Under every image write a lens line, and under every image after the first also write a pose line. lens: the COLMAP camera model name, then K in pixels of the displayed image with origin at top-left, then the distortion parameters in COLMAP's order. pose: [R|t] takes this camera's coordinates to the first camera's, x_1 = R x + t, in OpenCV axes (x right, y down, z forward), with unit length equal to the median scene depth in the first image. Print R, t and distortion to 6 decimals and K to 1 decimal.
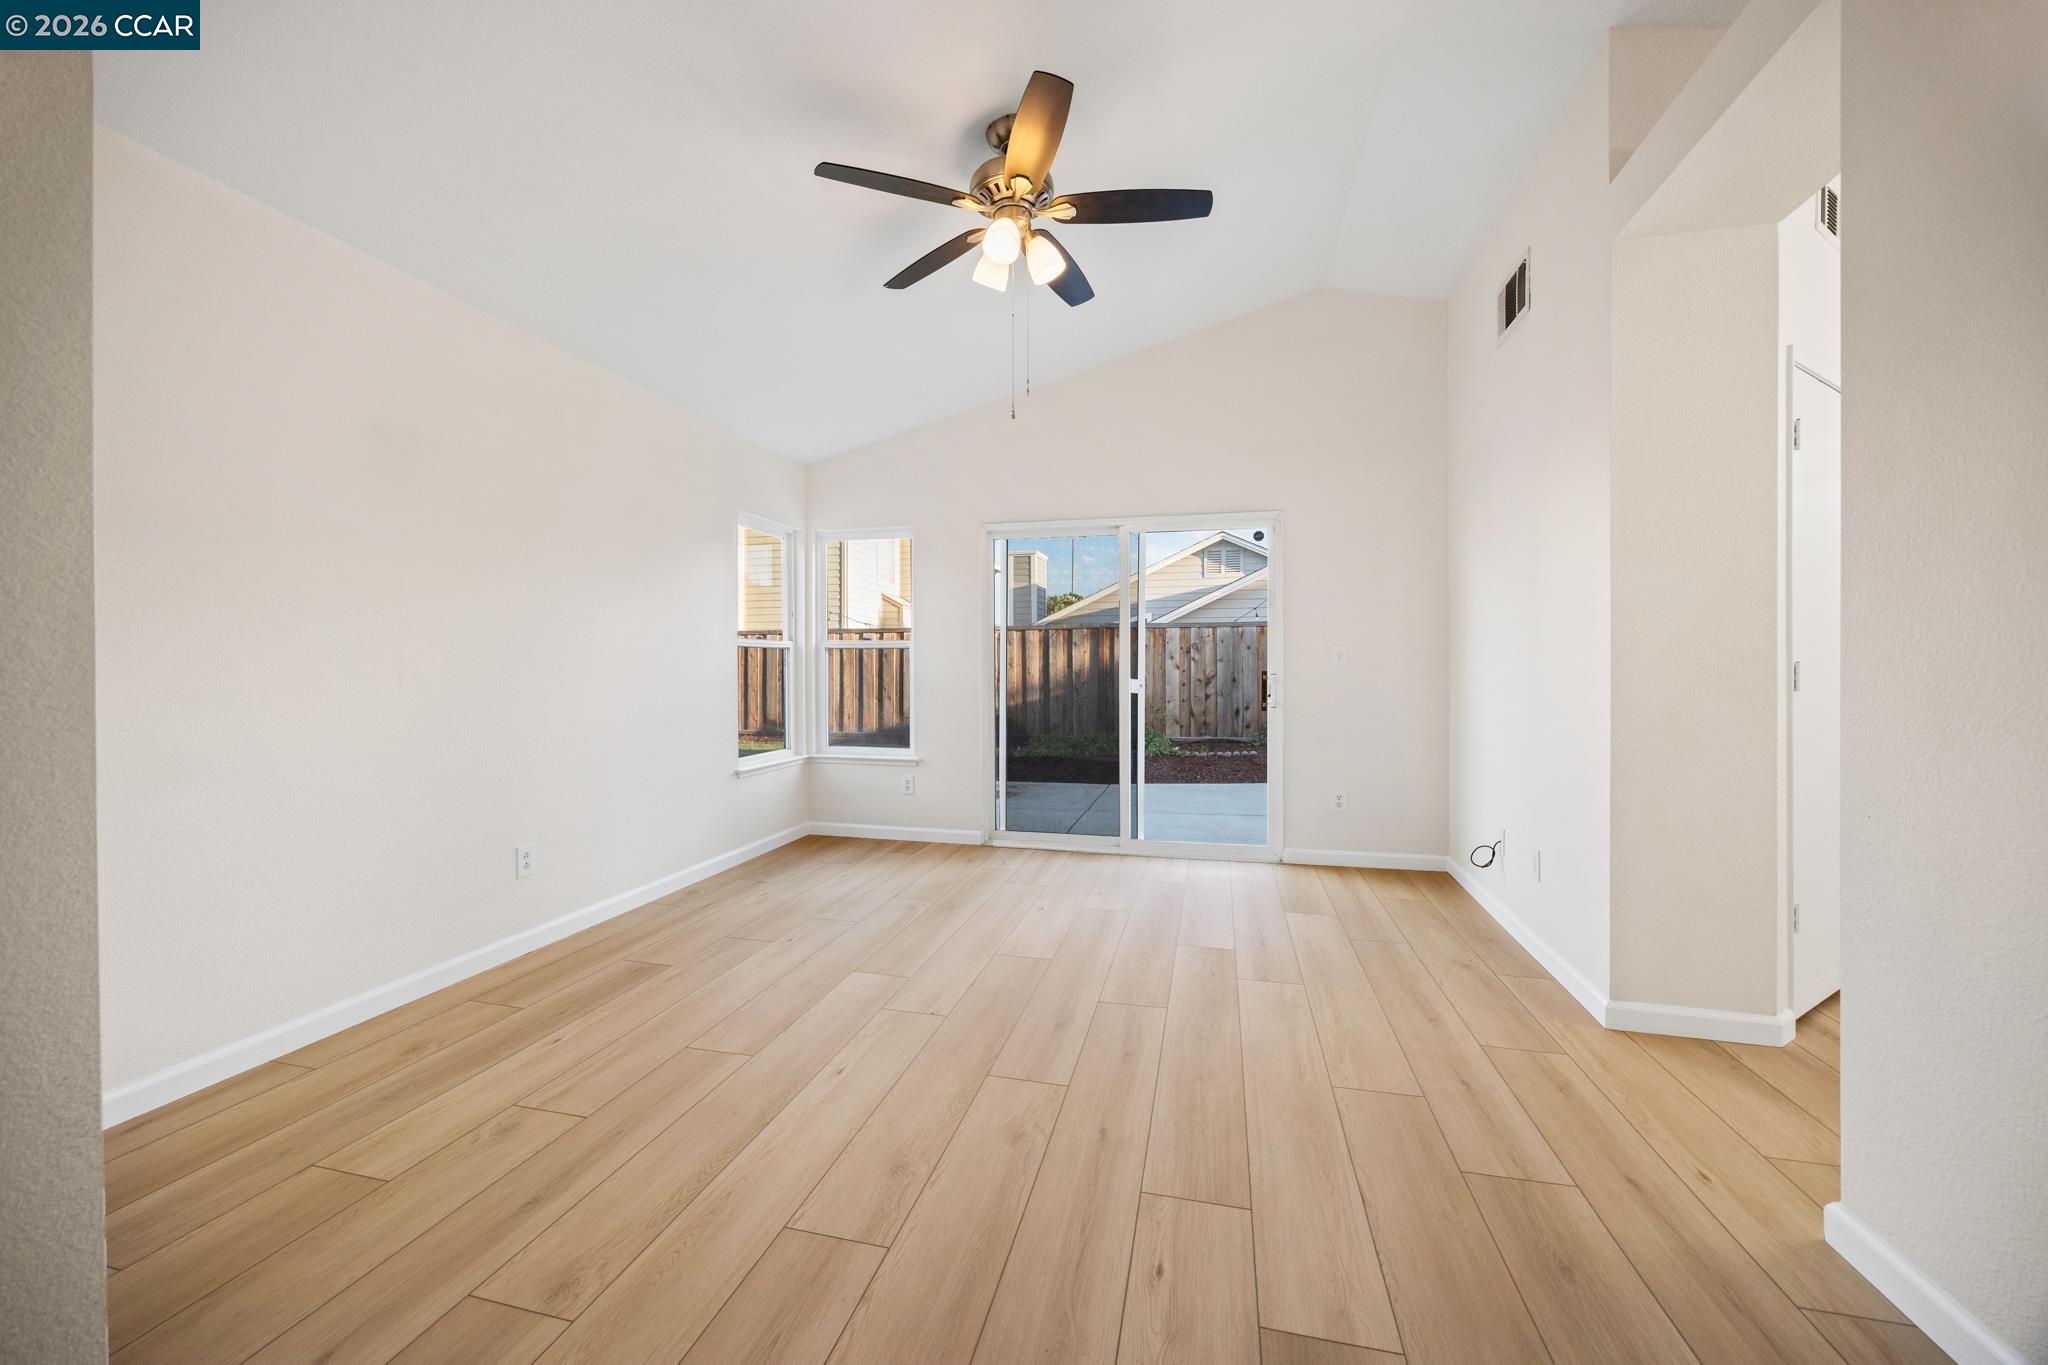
lens RADIAL K [[831.0, 0, 1021.5], [0, 831.0, 678.9], [0, 0, 1]] dist [0.006402, -0.000741]
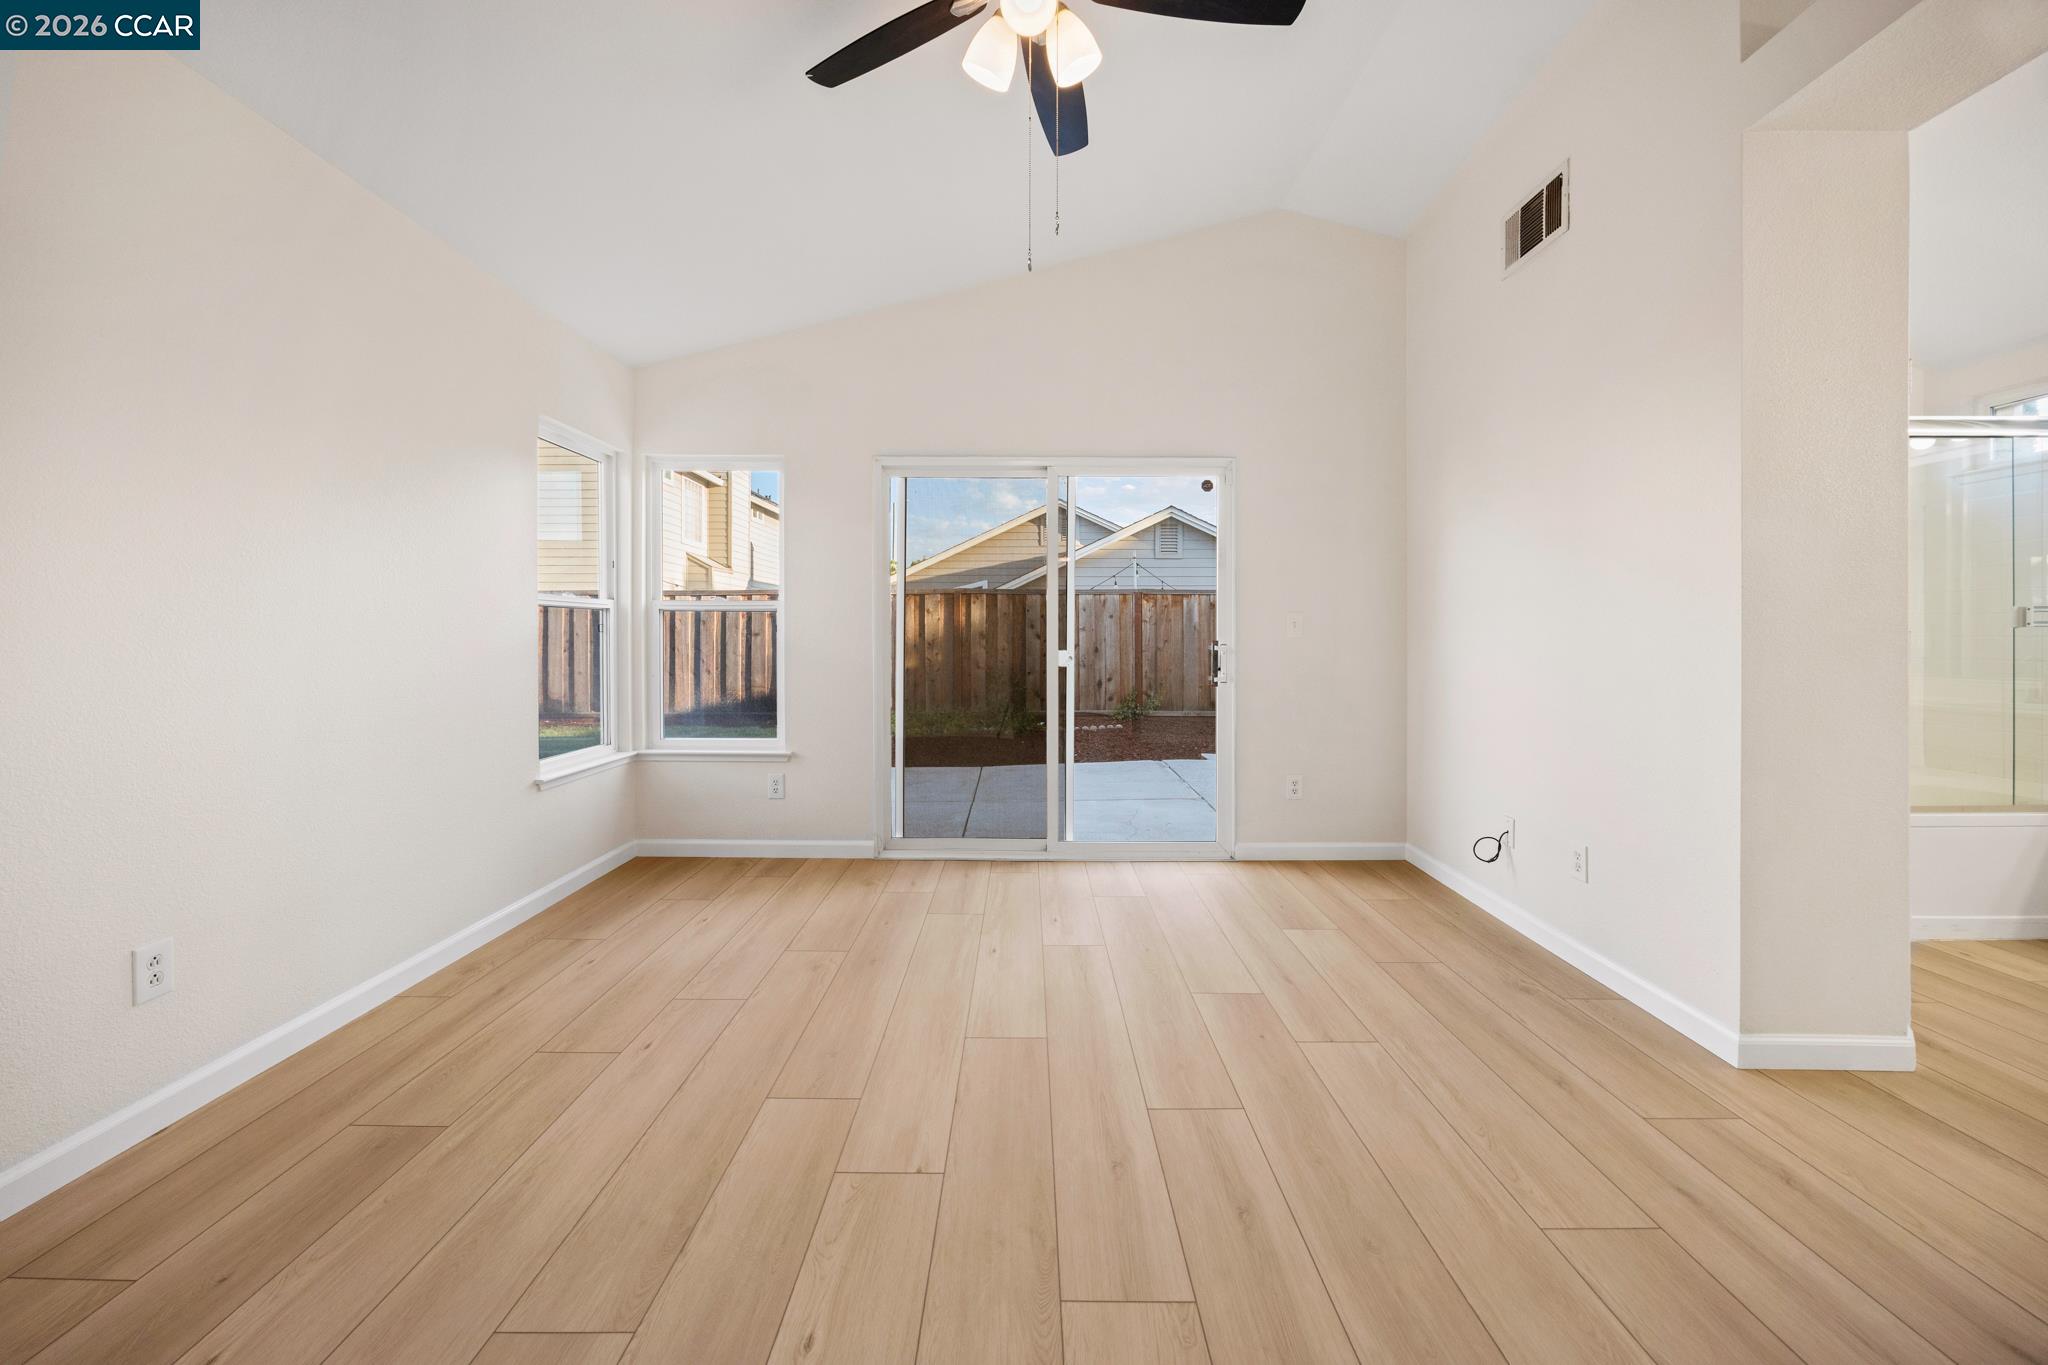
lens RADIAL K [[831.0, 0, 1037.5], [0, 831.0, 642.6], [0, 0, 1]] dist [0.006402, -0.000741]
pose [[0.968259, 0.000120, 0.249949, -0.107468], [0.001630, 0.999976, -0.006795, -0.001892], [-0.249944, 0.006986, 0.968235, 0.207067]]
